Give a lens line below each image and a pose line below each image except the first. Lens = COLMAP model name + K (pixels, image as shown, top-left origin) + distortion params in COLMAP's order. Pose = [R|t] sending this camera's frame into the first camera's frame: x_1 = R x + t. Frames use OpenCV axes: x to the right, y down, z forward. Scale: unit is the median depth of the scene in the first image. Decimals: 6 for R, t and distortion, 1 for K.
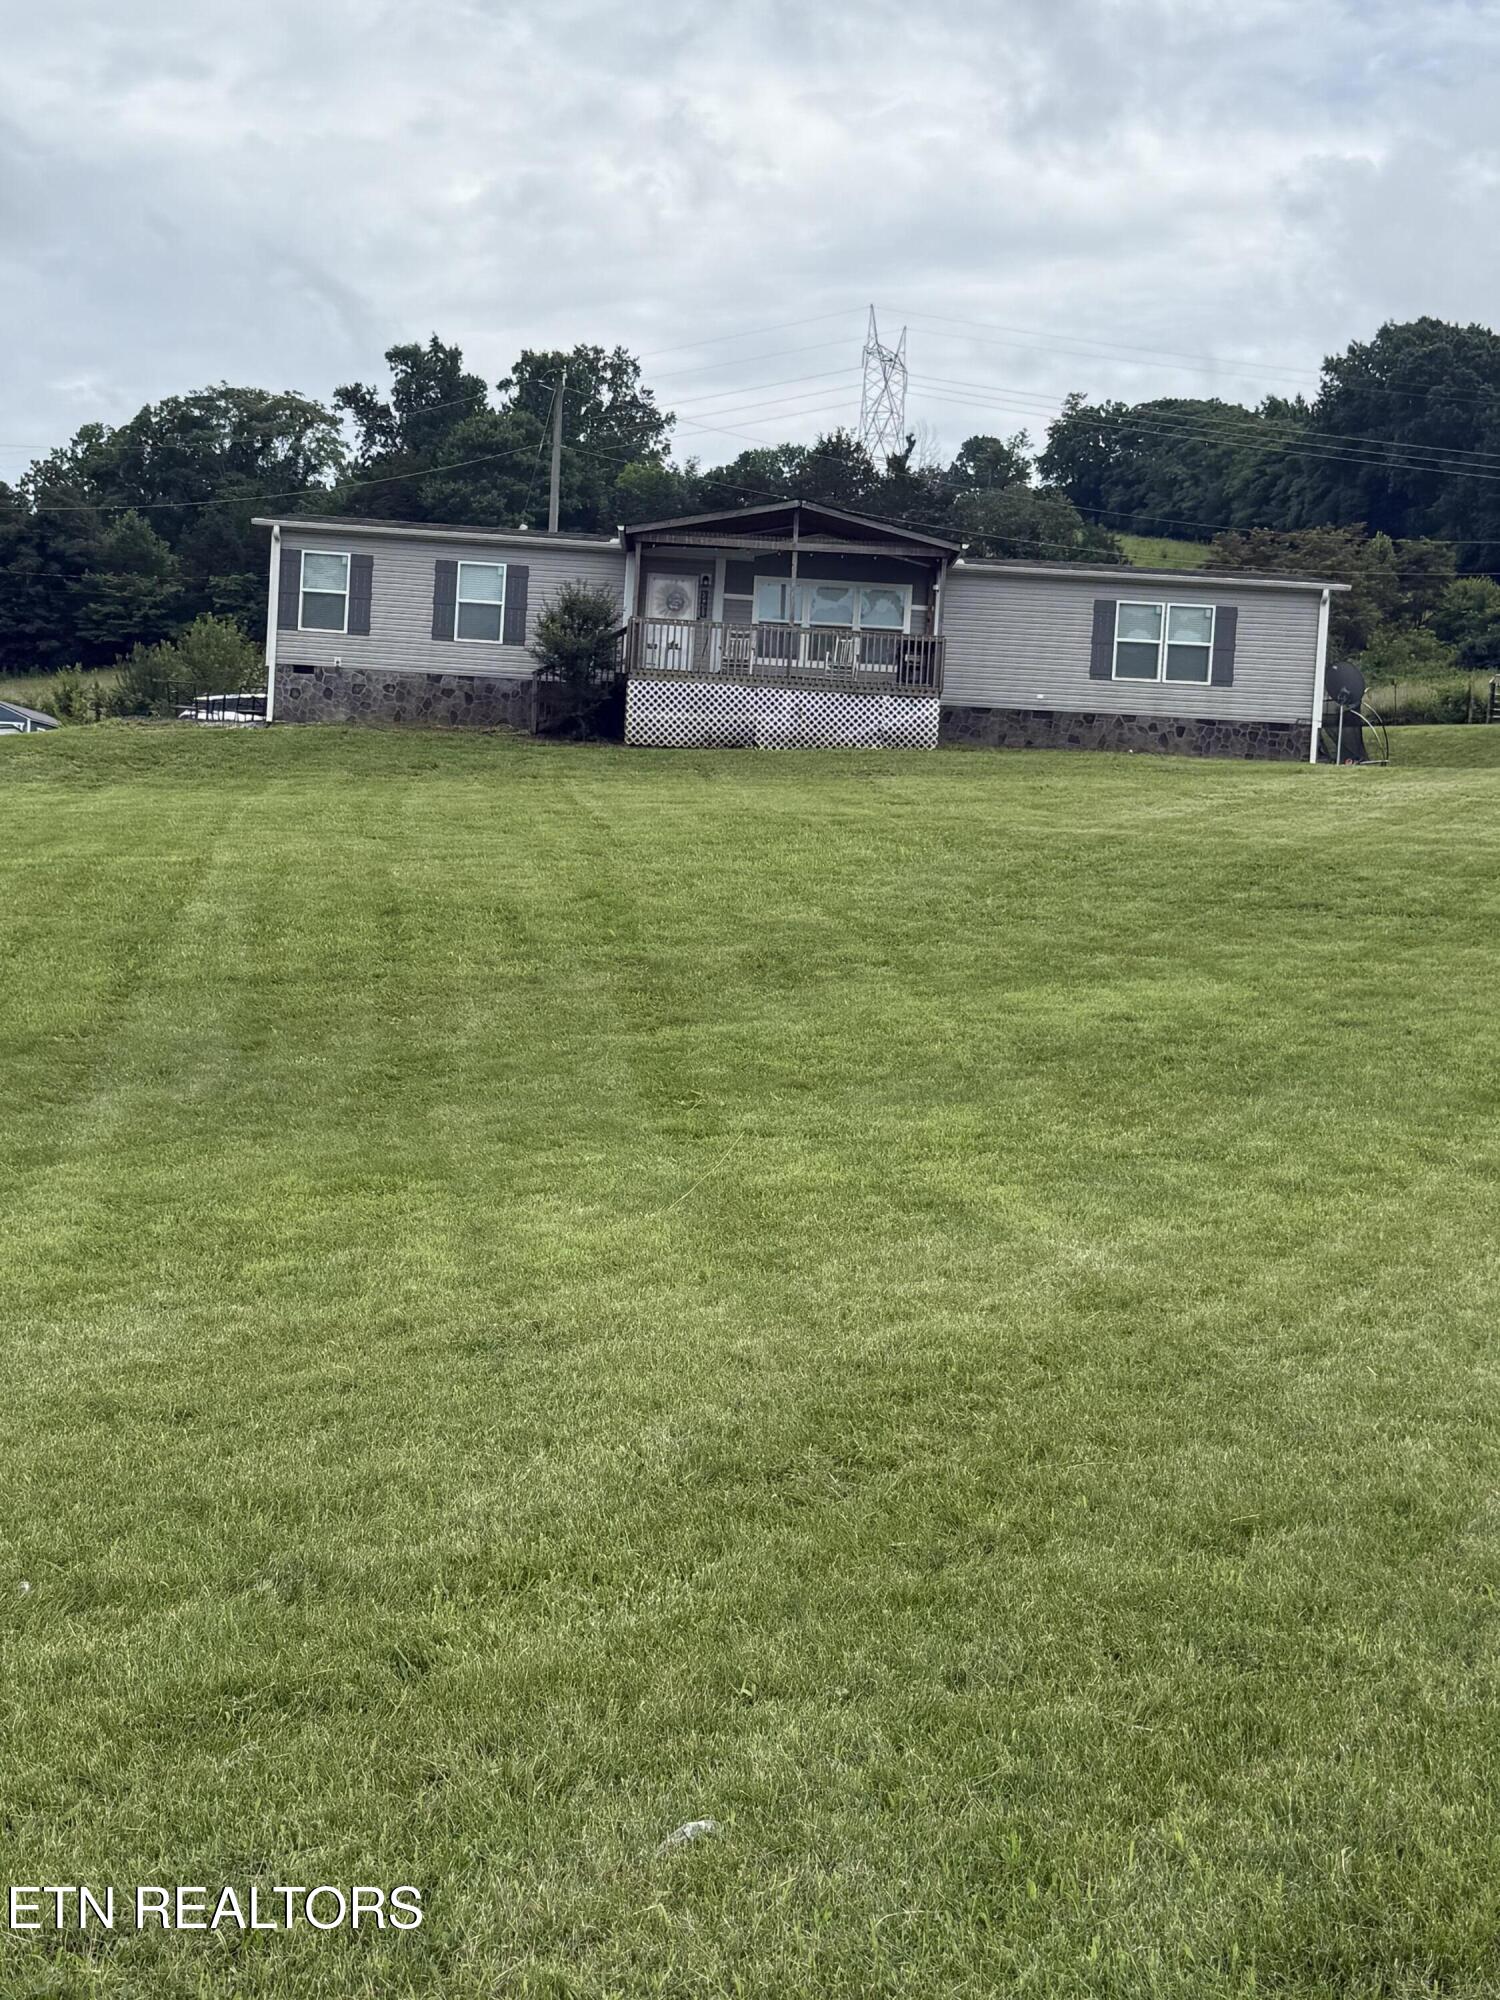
lens RADIAL K [[2678.0, 0, 750.0], [0, 2678.0, 1000.0], [0, 0, 1]] dist [0.132350, 0.005732]
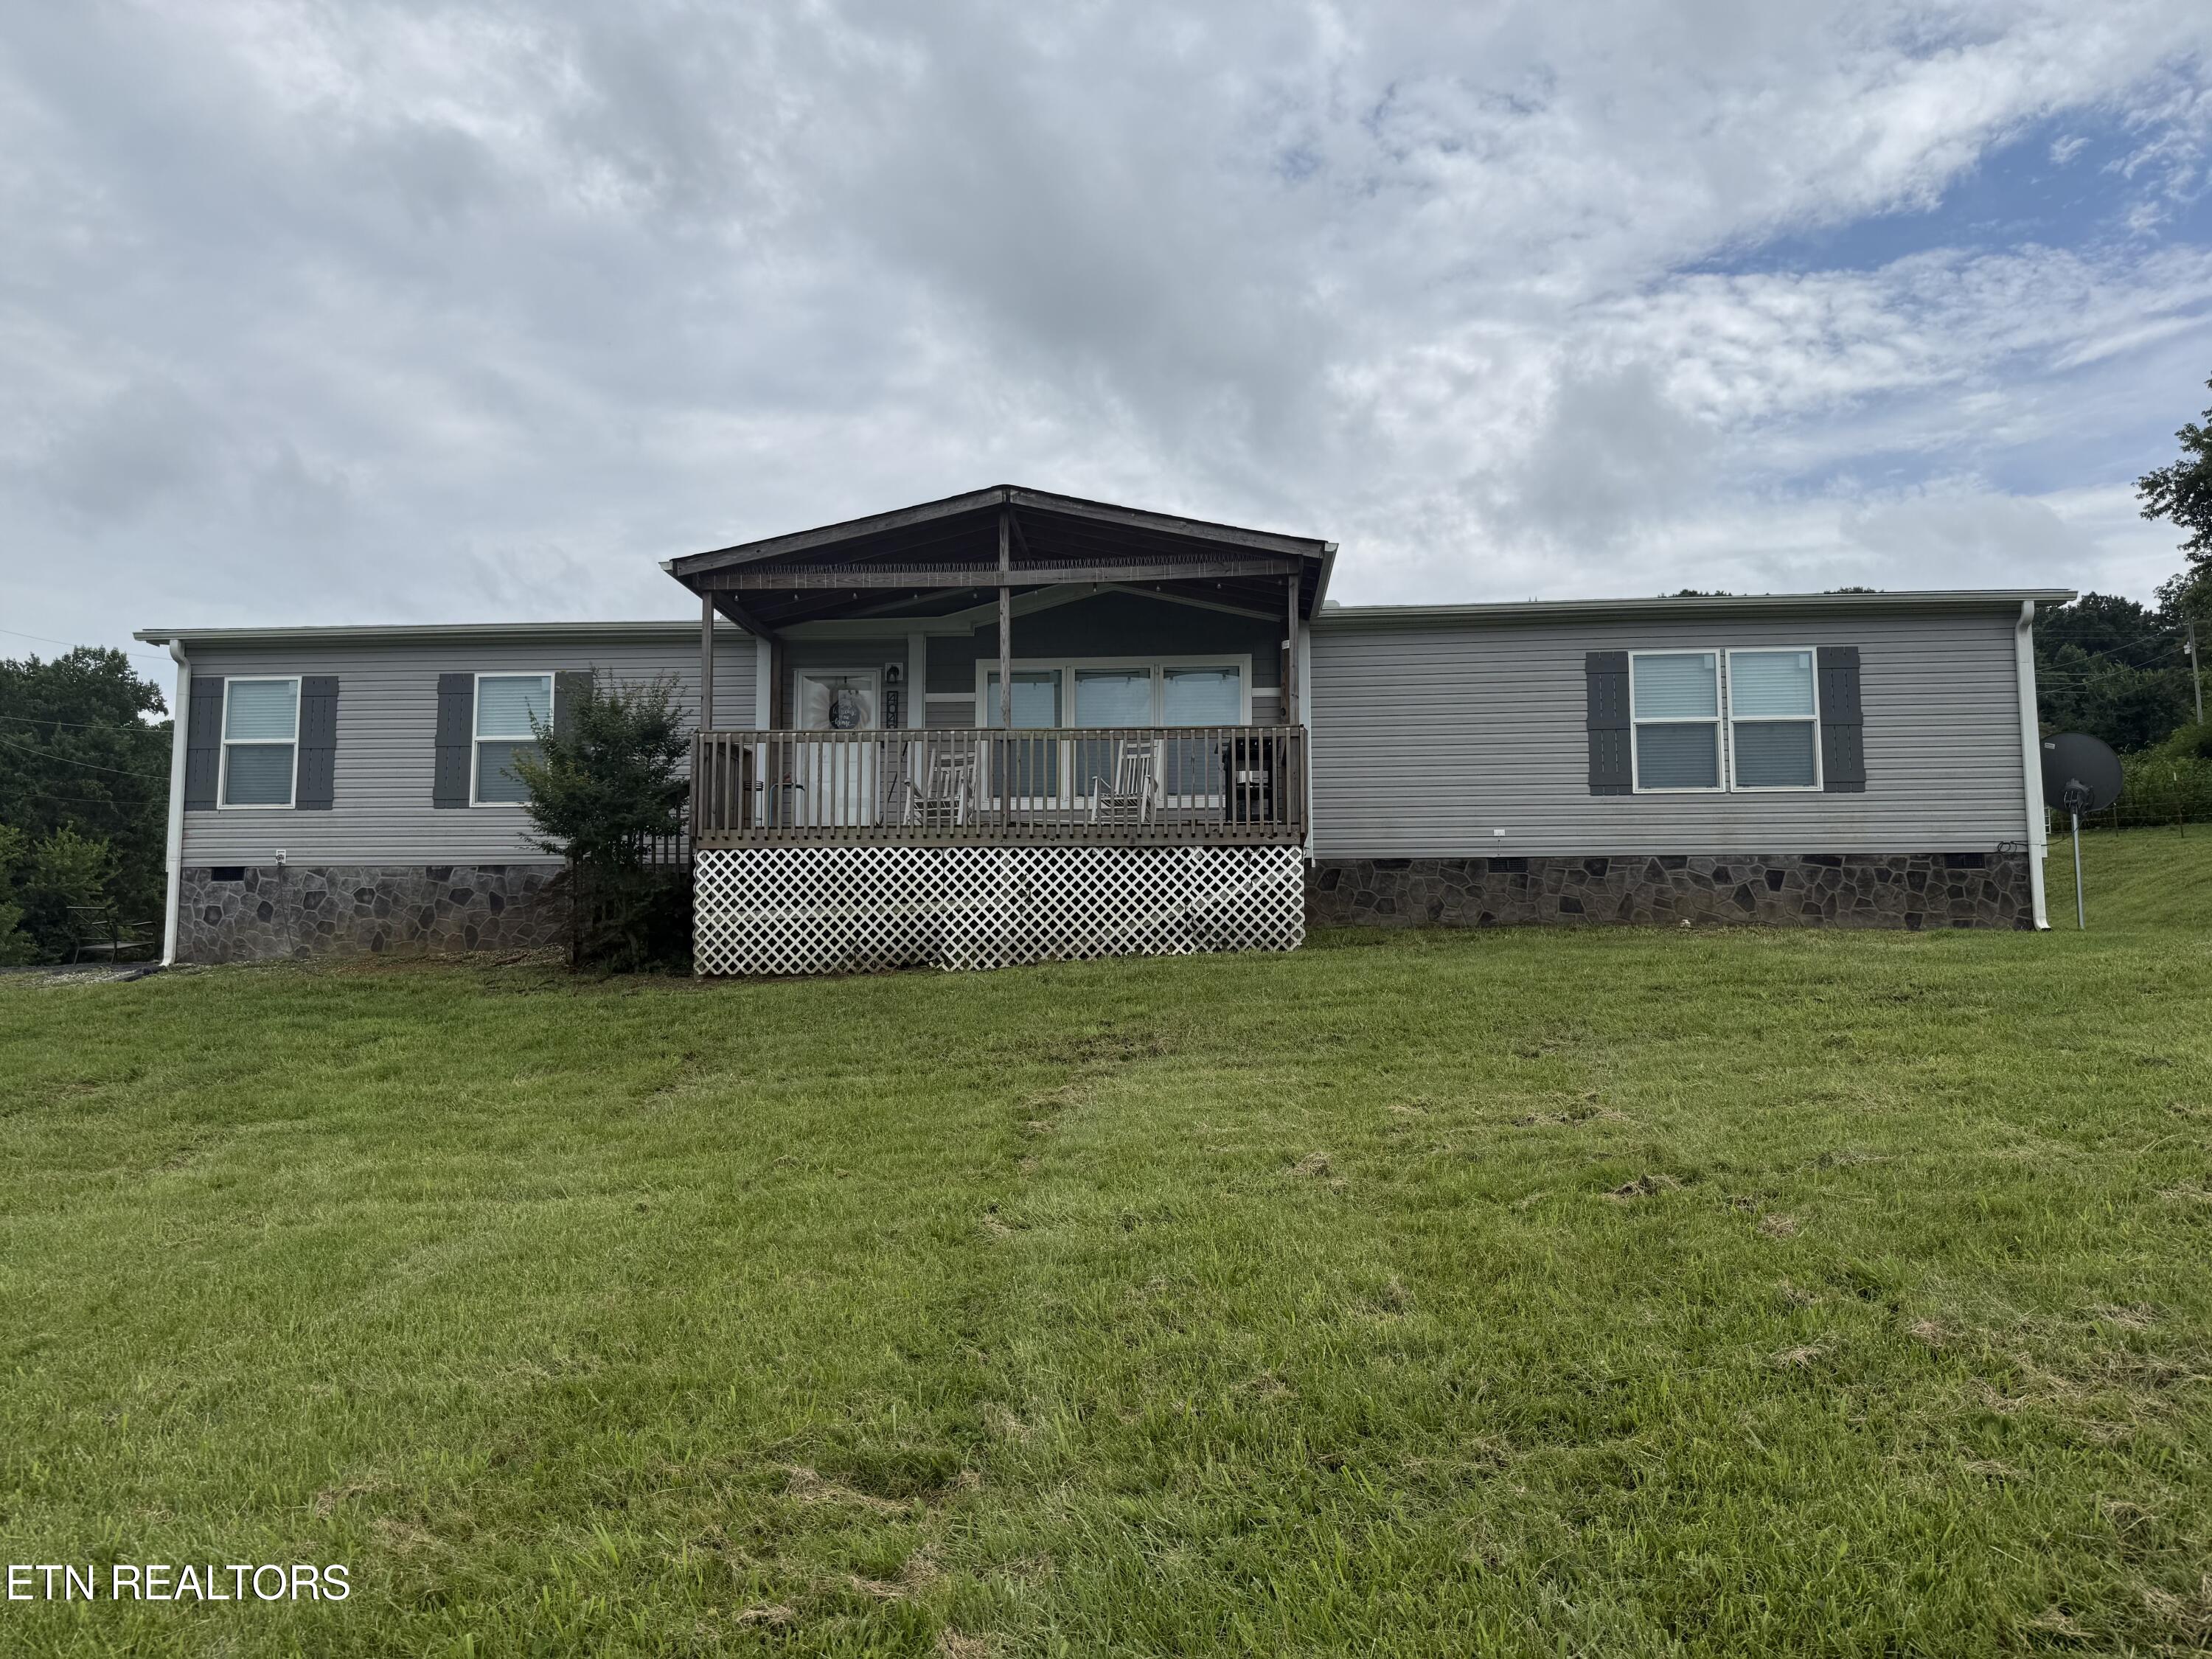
lens RADIAL K [[1525.5, 0, 1106.0], [0, 1525.5, 829.5], [0, 0, 1]] dist [0.050984, -0.000637]
pose [[0.991253, -0.069213, -0.112371, 0.064058], [0.053195, 0.988756, -0.139759, -0.074663], [0.120781, 0.132559, 0.983789, 0.687598]]
